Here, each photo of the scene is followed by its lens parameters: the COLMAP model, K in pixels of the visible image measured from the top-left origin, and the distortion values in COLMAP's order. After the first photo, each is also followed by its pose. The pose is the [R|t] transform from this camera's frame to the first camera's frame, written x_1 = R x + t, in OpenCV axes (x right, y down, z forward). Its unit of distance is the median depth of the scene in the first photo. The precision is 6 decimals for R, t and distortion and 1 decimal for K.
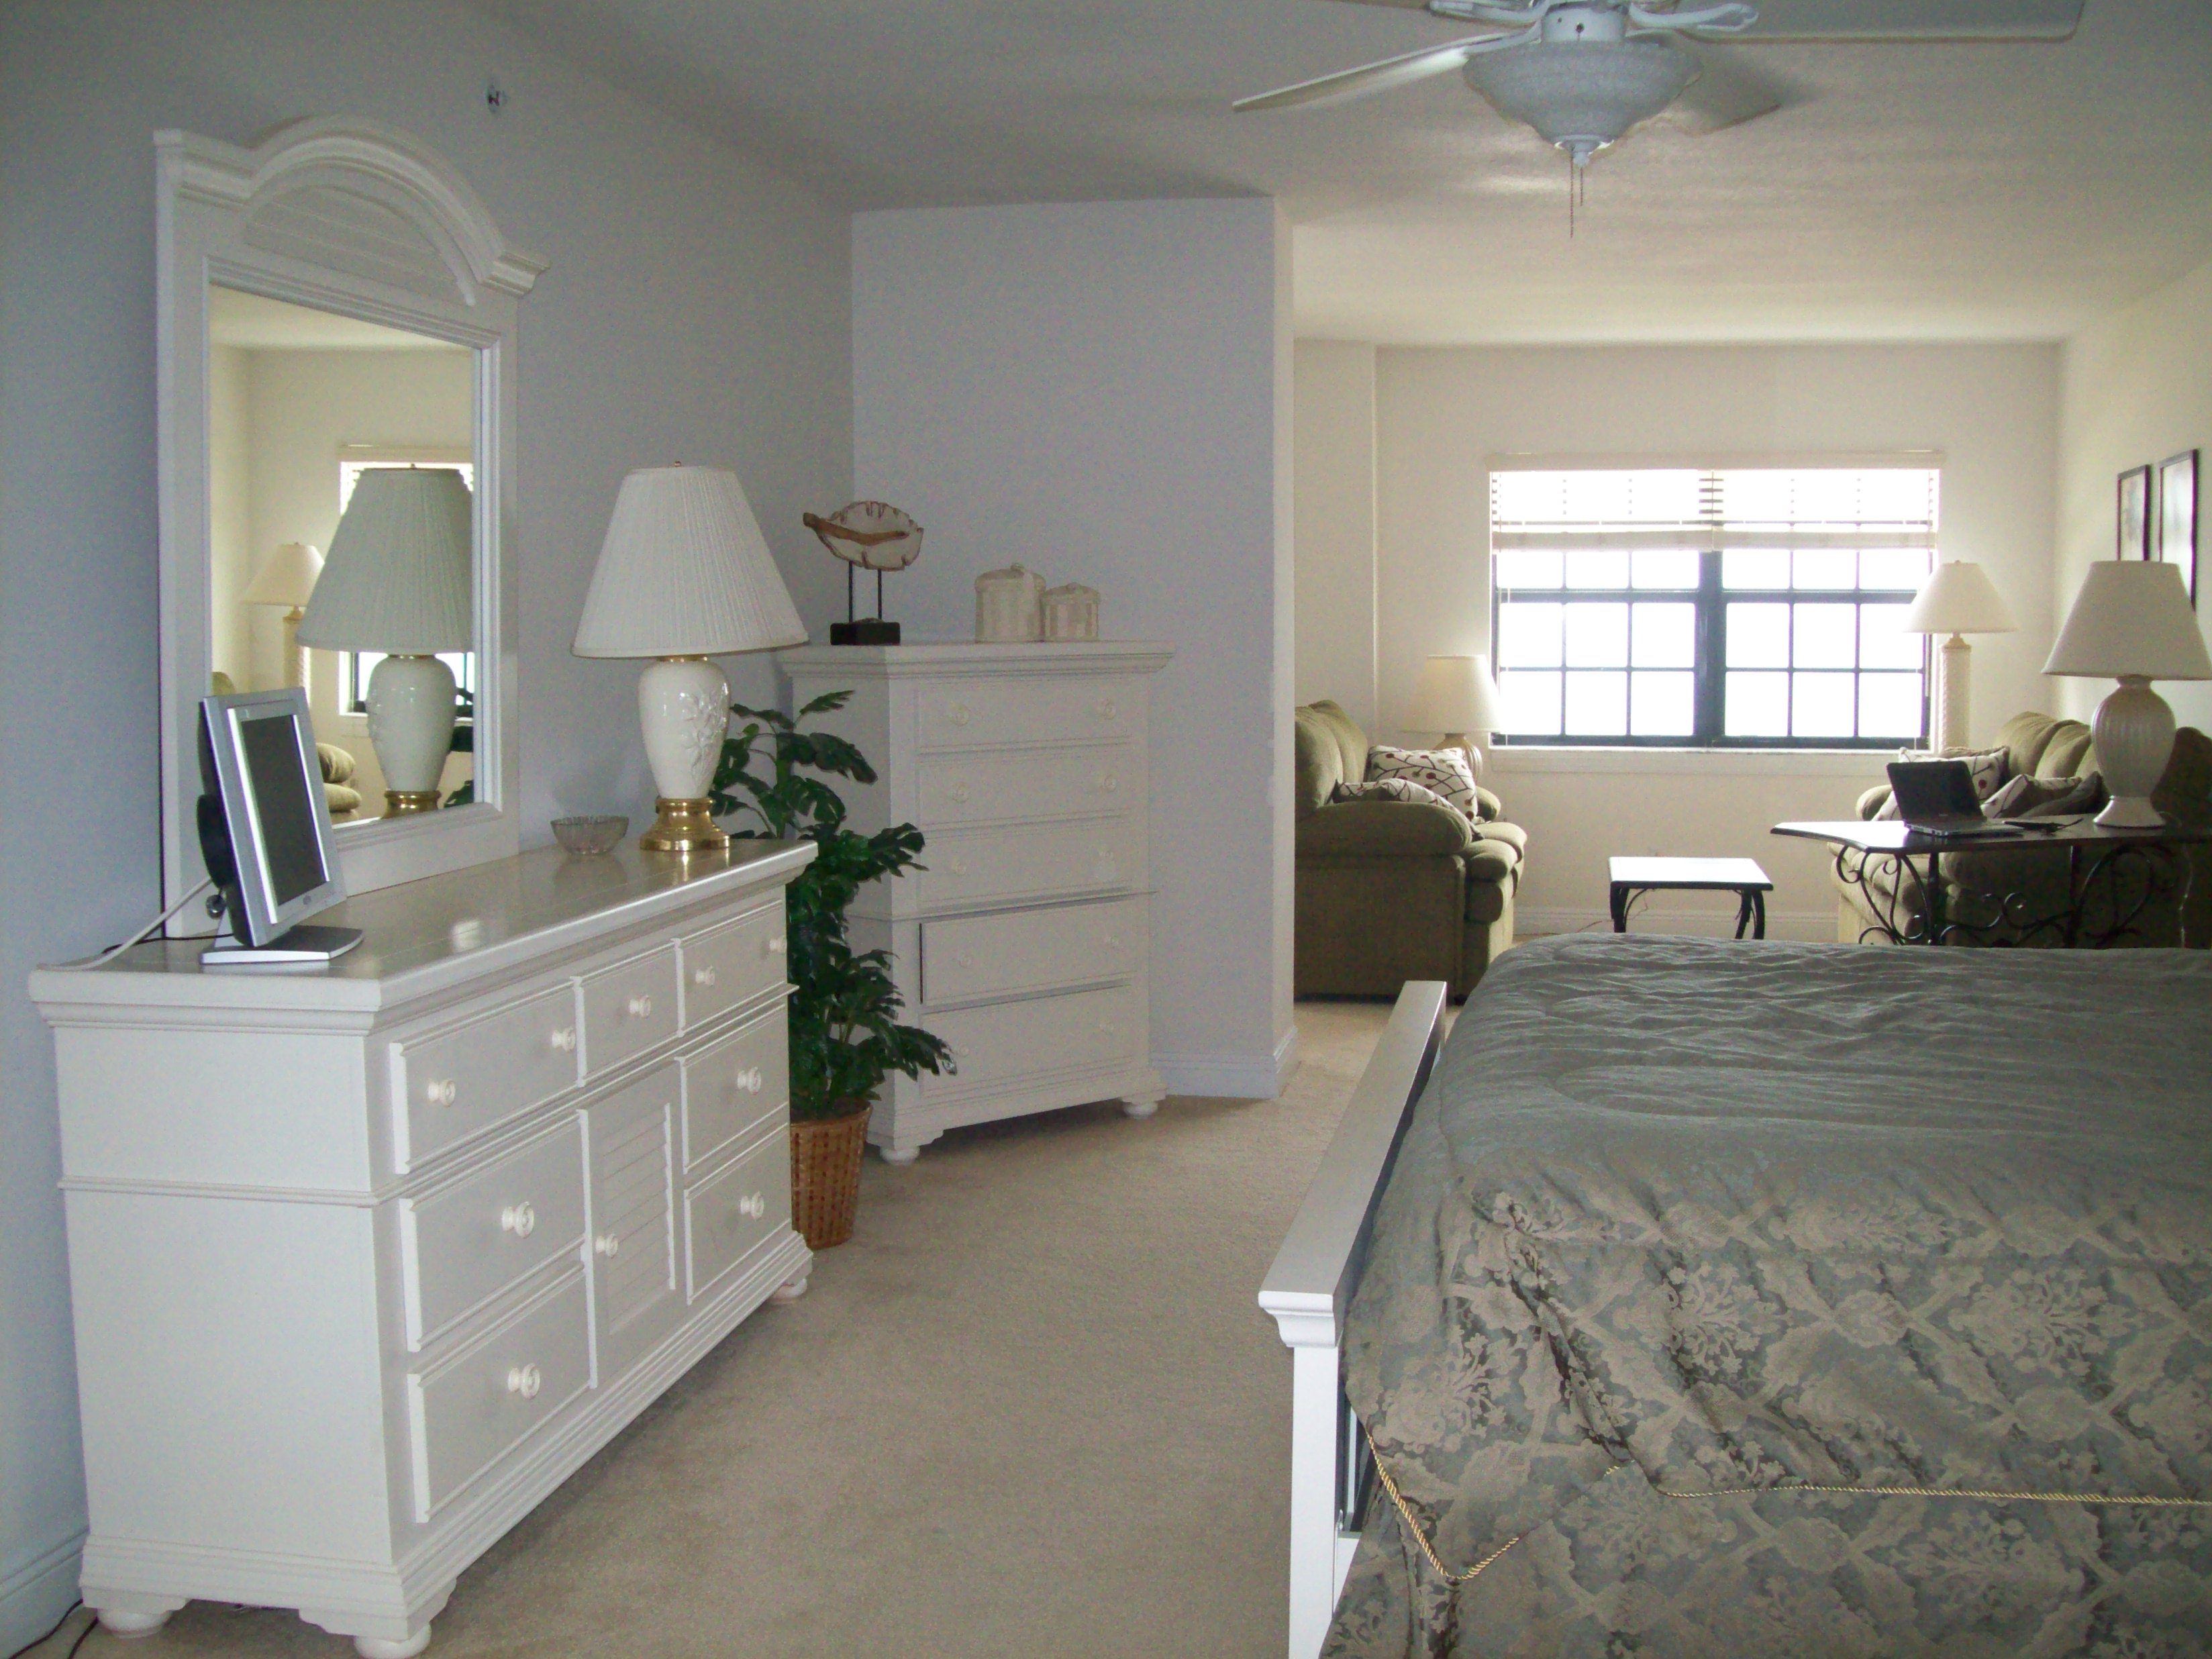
lens RADIAL K [[2363.0, 0, 1106.0], [0, 2363.0, 829.5], [0, 0, 1]] dist [-0.170282, 0.158165]
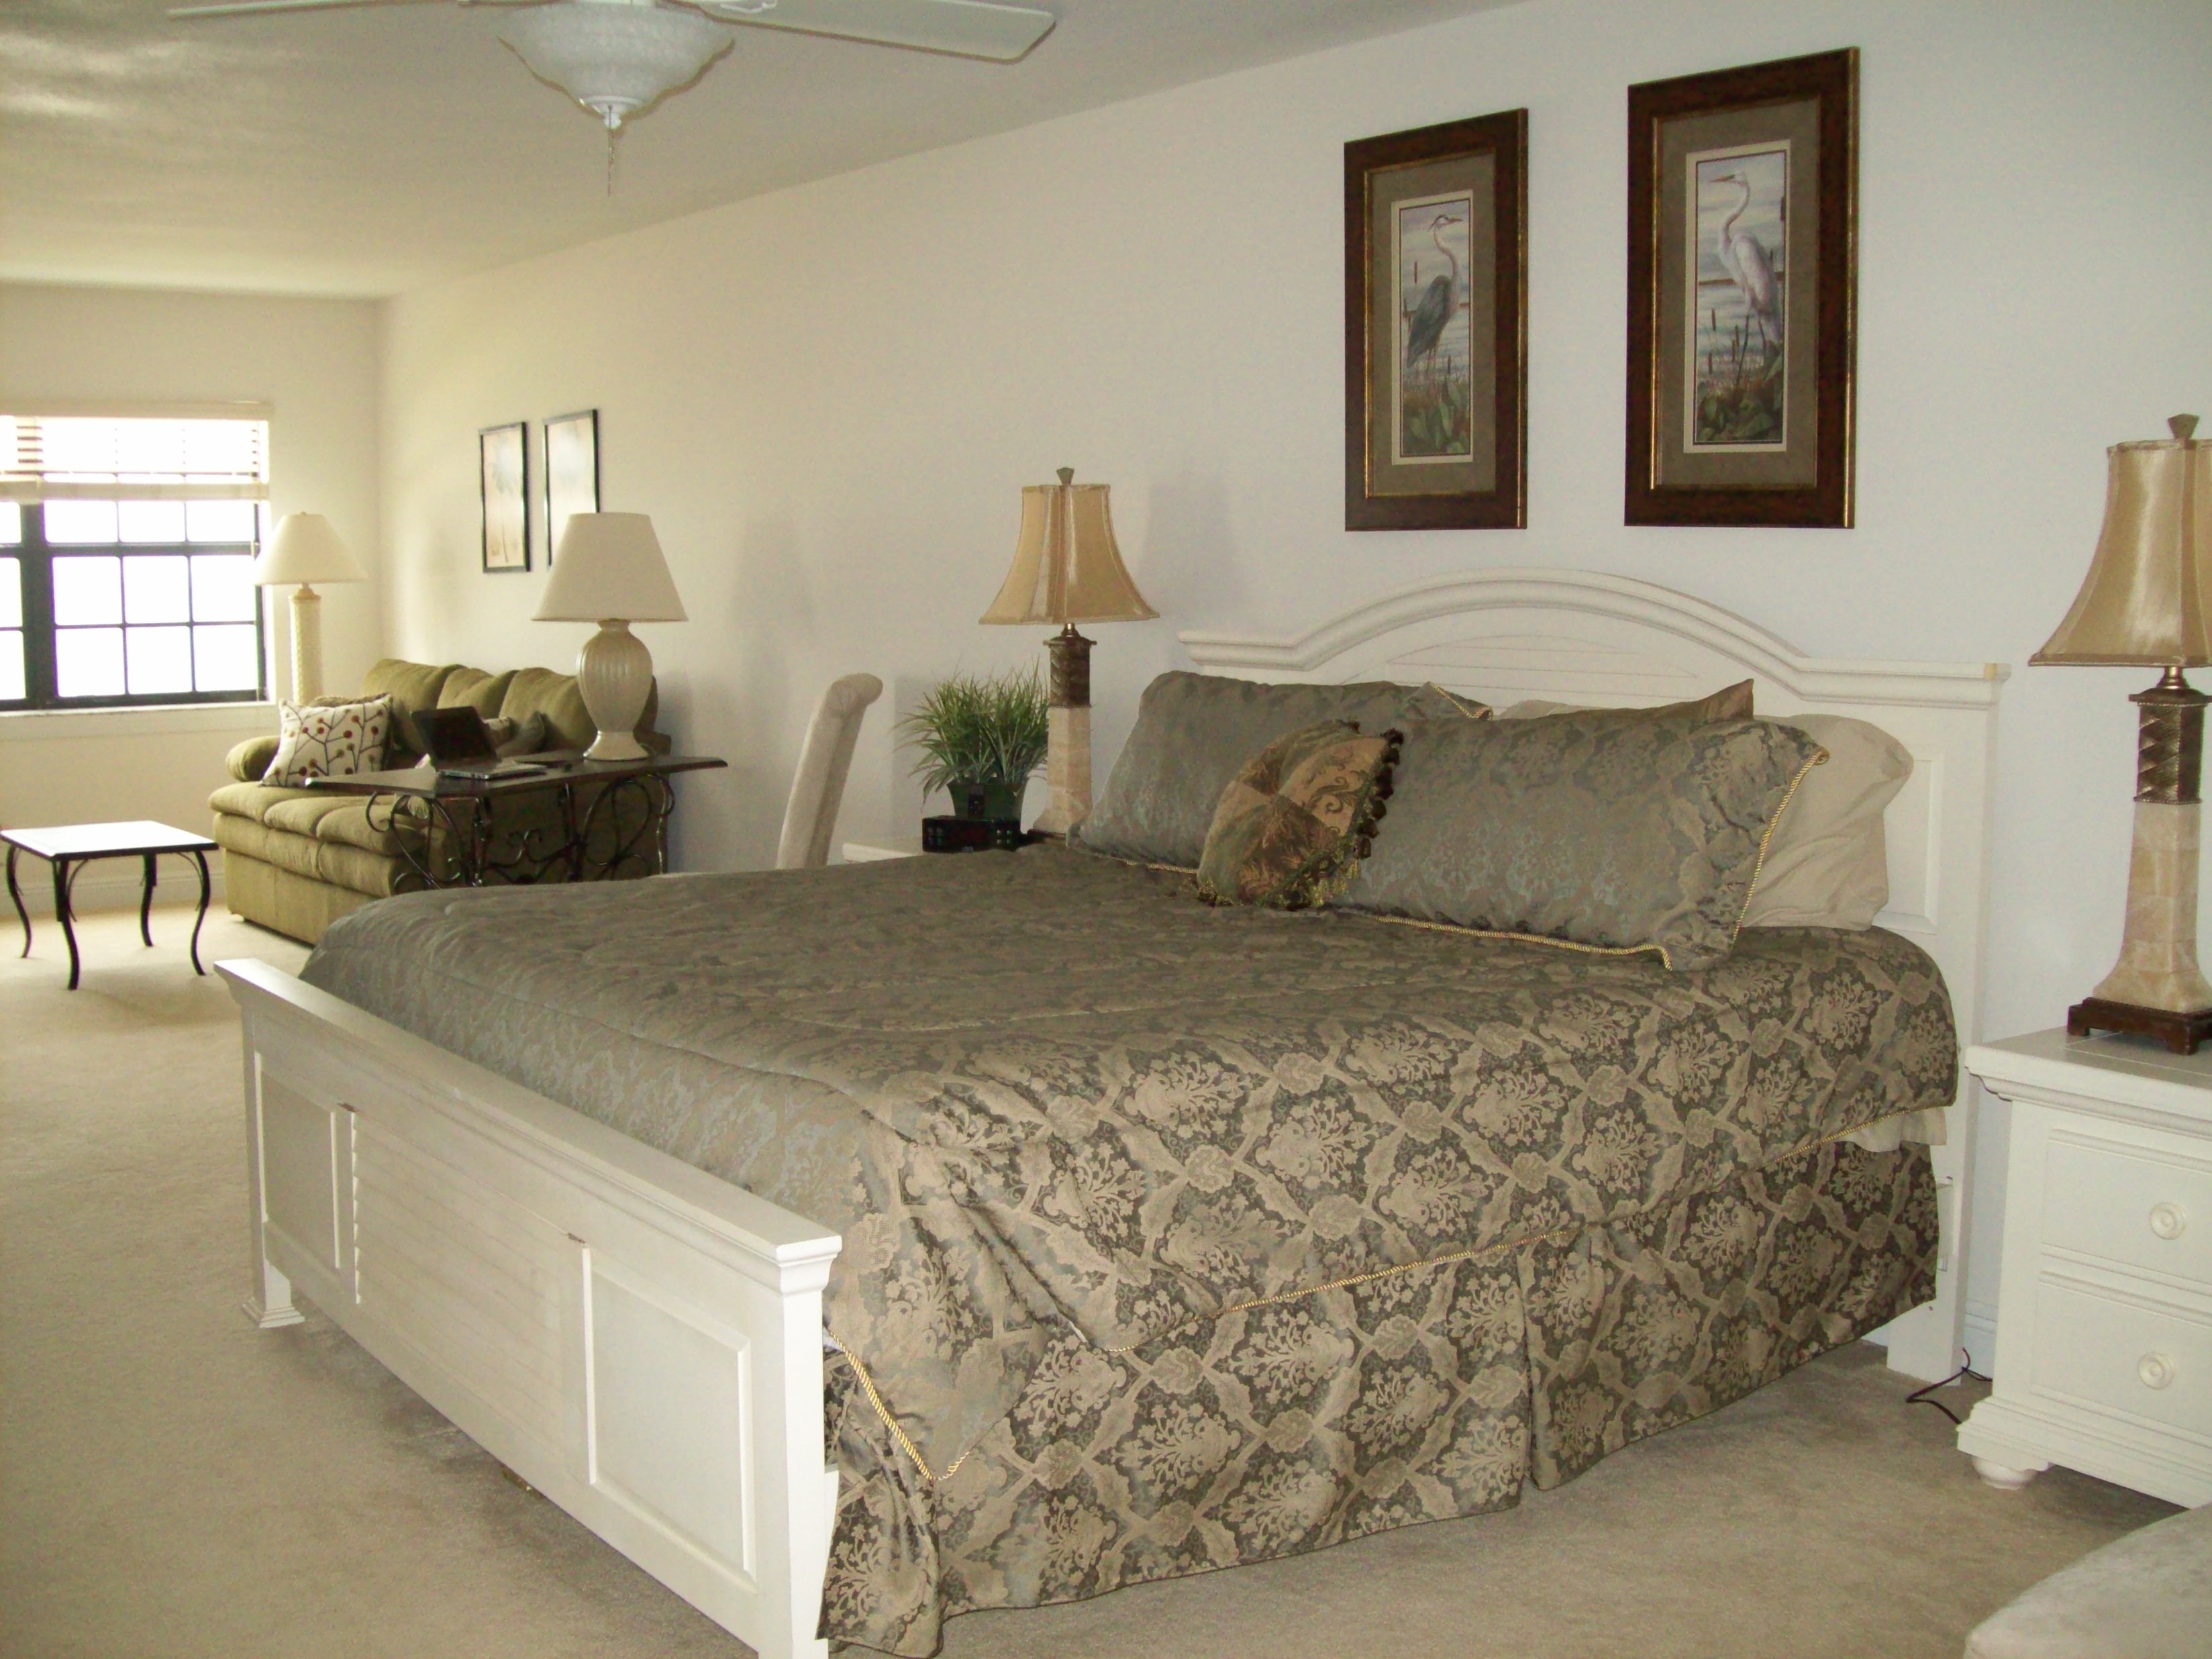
lens RADIAL K [[2363.0, 0, 1106.0], [0, 2363.0, 829.5], [0, 0, 1]] dist [-0.170282, 0.158165]
pose [[0.694291, -0.078008, 0.715454, -0.535887], [0.062769, 0.996884, 0.047781, -0.019603], [-0.716952, 0.011735, 0.697024, 0.198146]]
